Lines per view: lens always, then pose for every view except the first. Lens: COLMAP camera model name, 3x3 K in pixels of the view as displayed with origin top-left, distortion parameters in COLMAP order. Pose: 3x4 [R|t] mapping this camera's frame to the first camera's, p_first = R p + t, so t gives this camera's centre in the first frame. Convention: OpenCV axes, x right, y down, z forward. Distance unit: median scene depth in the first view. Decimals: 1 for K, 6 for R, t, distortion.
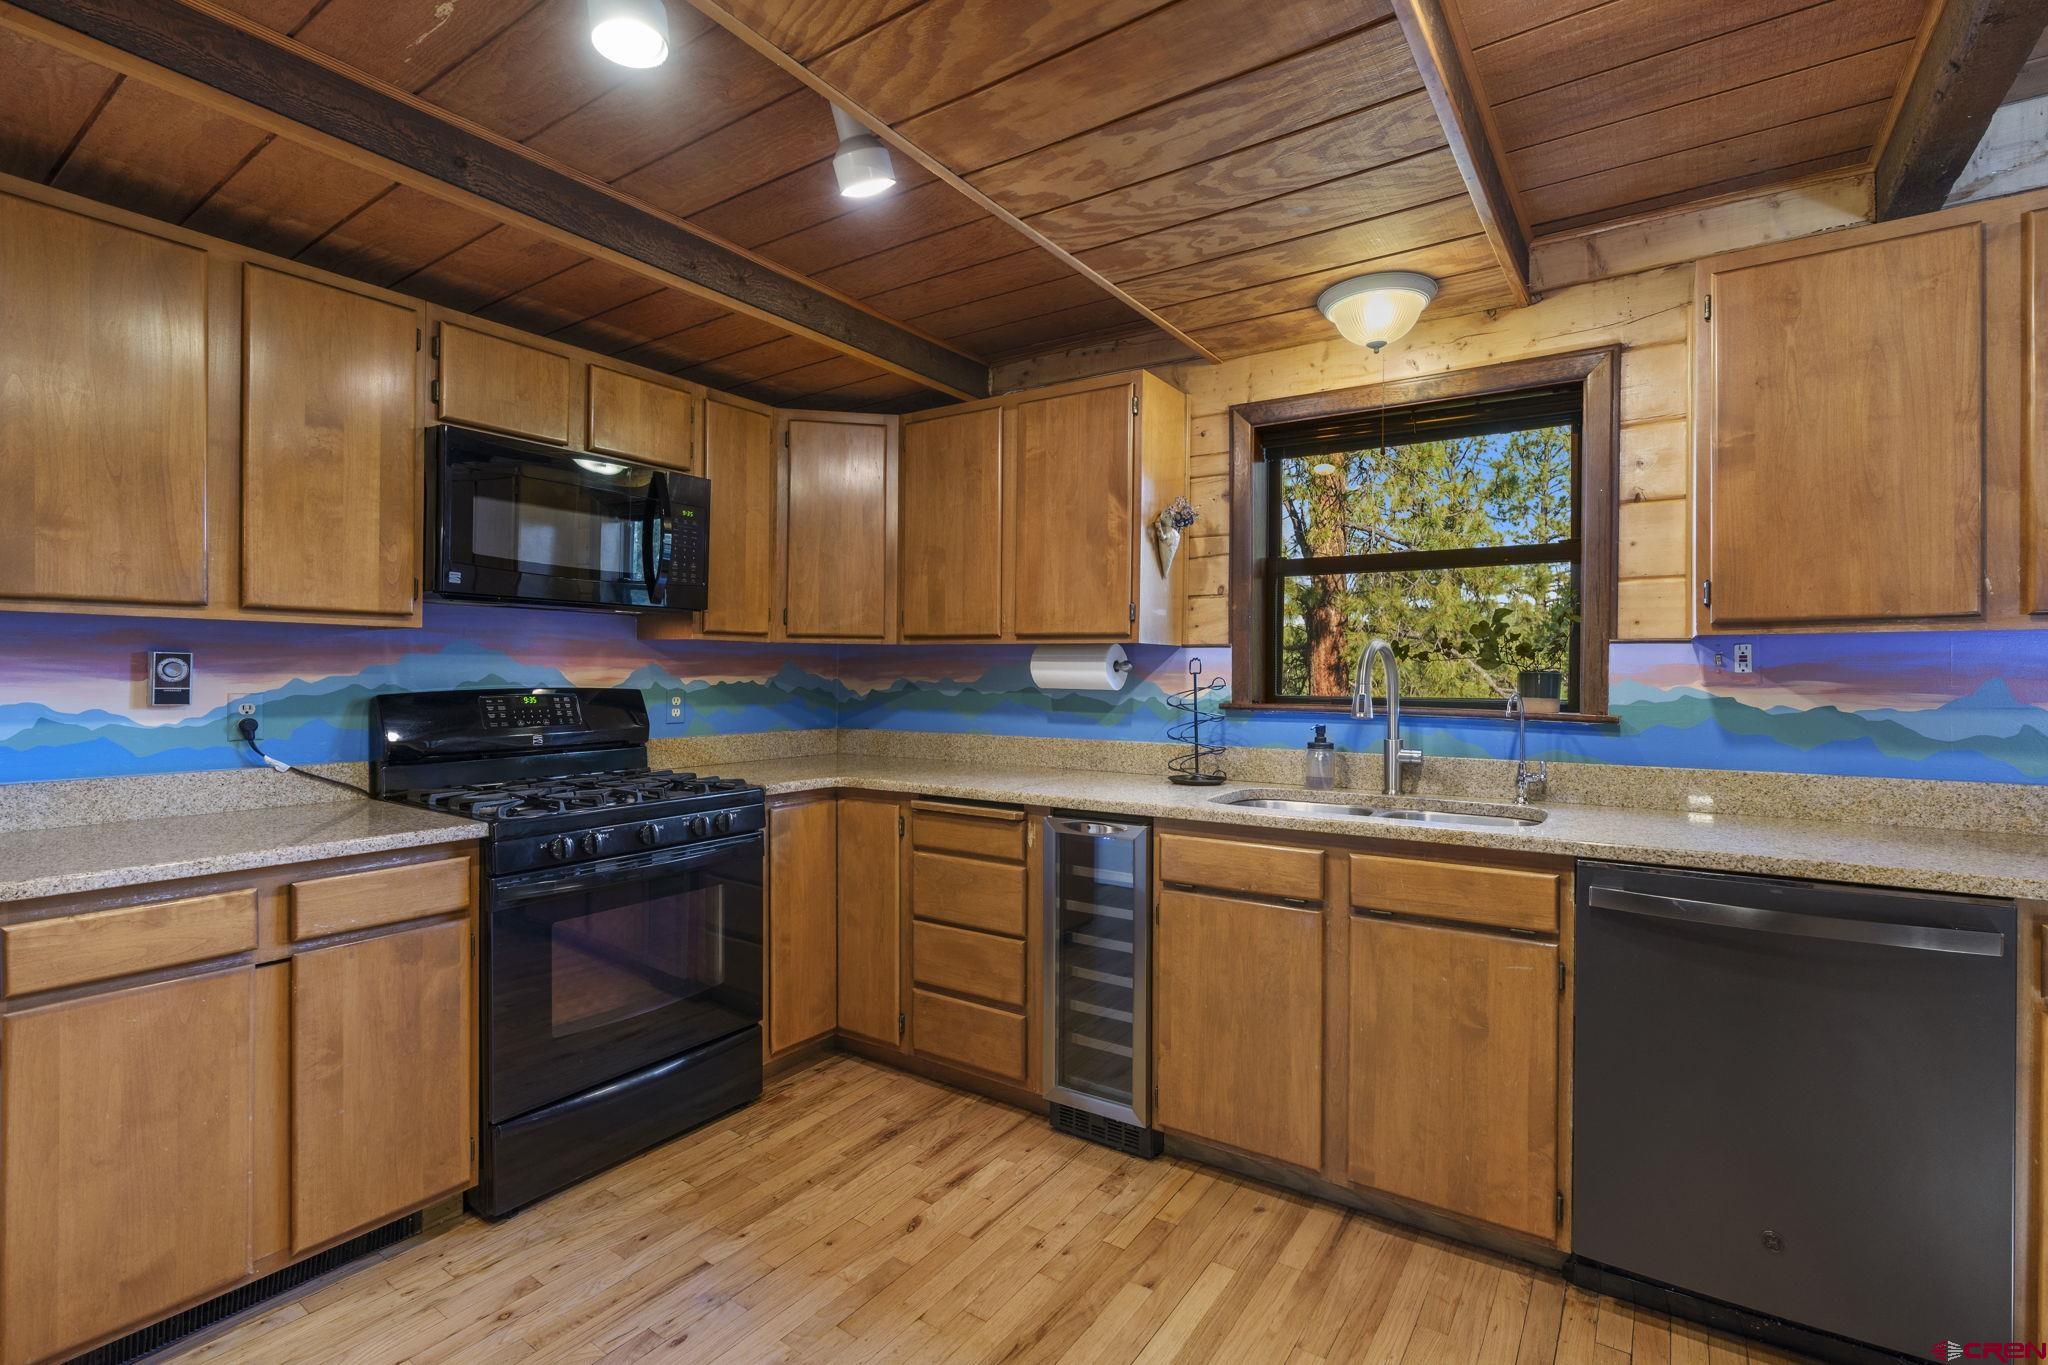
lens RADIAL K [[930.7, 0, 1024.3], [0, 930.7, 678.3], [0, 0, 1]] dist [-0.002808, 0.000041]
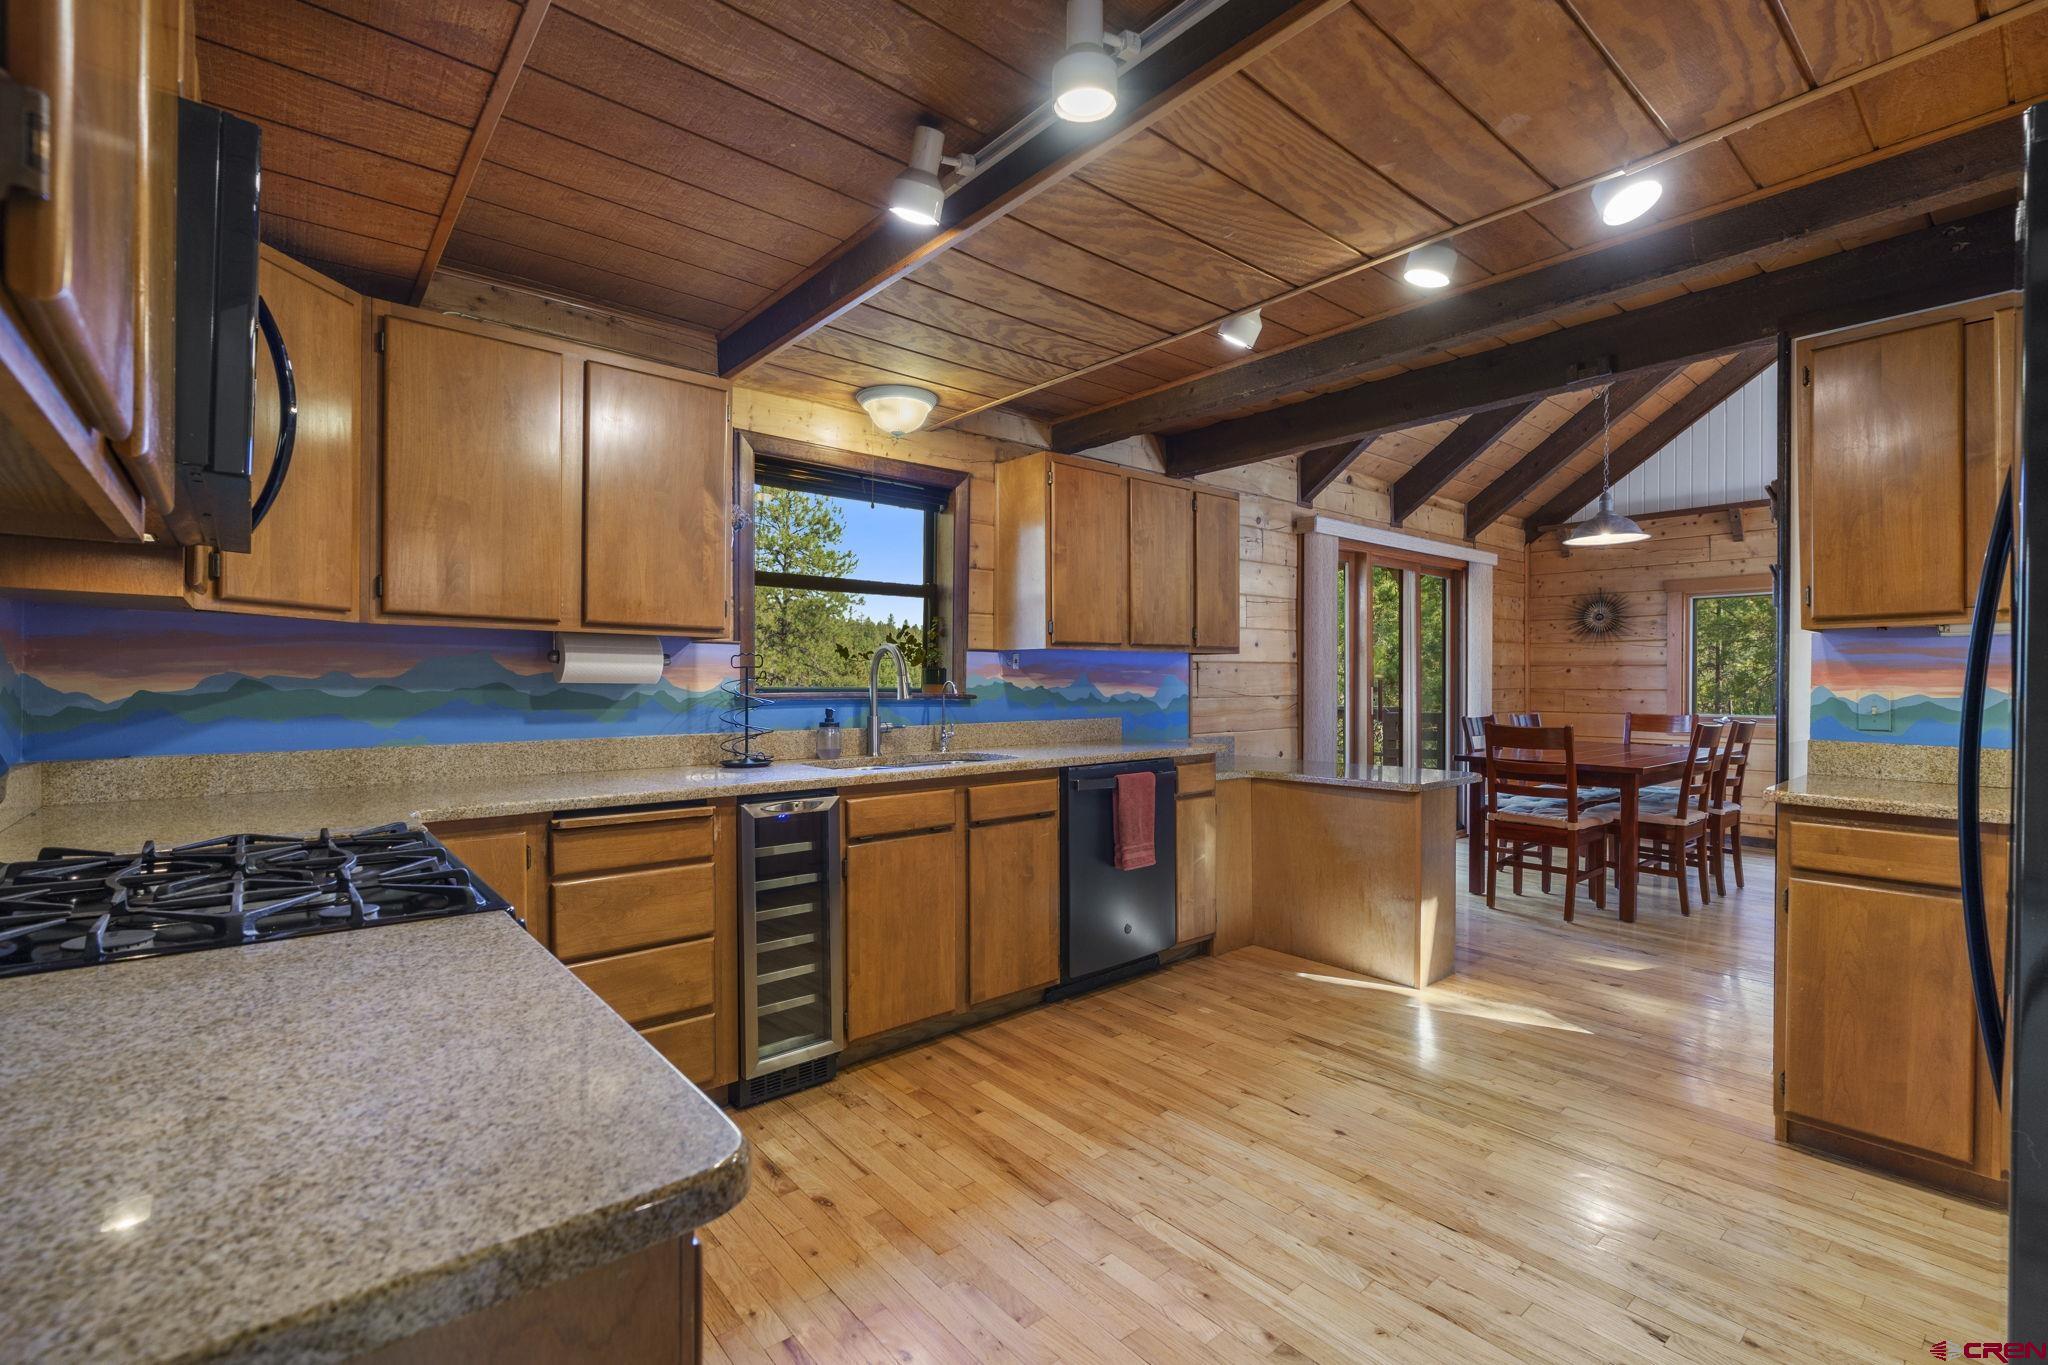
lens RADIAL K [[906.0, 0, 1016.1], [0, 906.0, 686.4], [0, 0, 1]] dist [-0.008334, -0.000300]
pose [[0.266176, -0.010797, 0.963864, -0.940983], [0.005475, 0.999938, 0.009689, 0.010865], [-0.963909, 0.002698, 0.266219, 0.491297]]
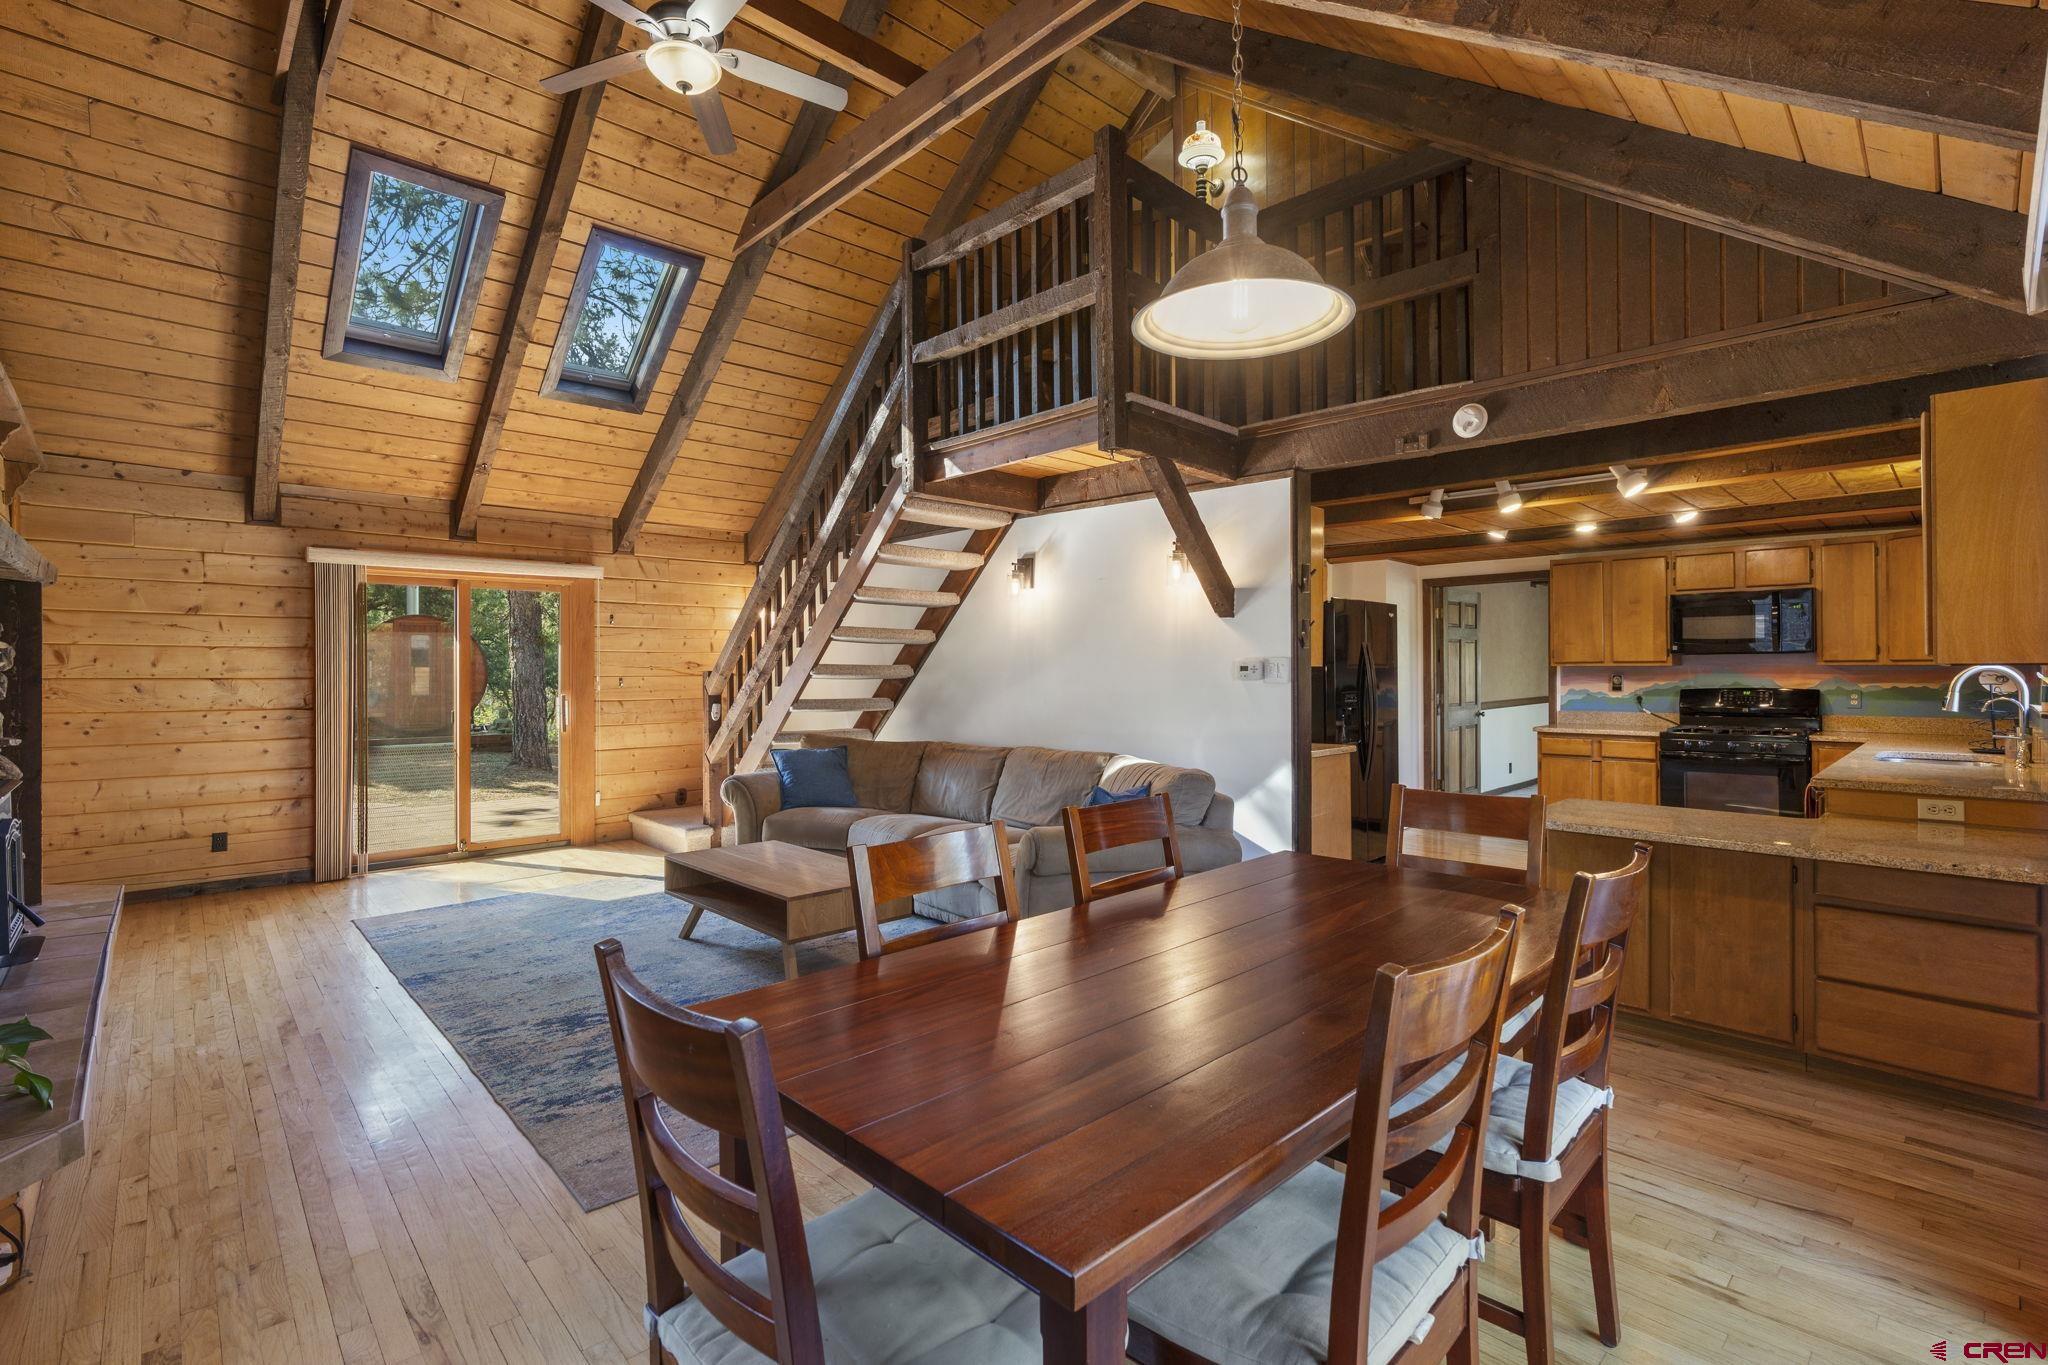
lens RADIAL K [[930.7, 0, 1024.3], [0, 930.7, 678.3], [0, 0, 1]] dist [-0.002808, 0.000041]
pose [[-0.199314, 0.003215, -0.979930, 2.518217], [-0.002429, 0.999990, 0.003775, -0.021040], [0.979933, 0.003133, -0.199304, -0.371988]]
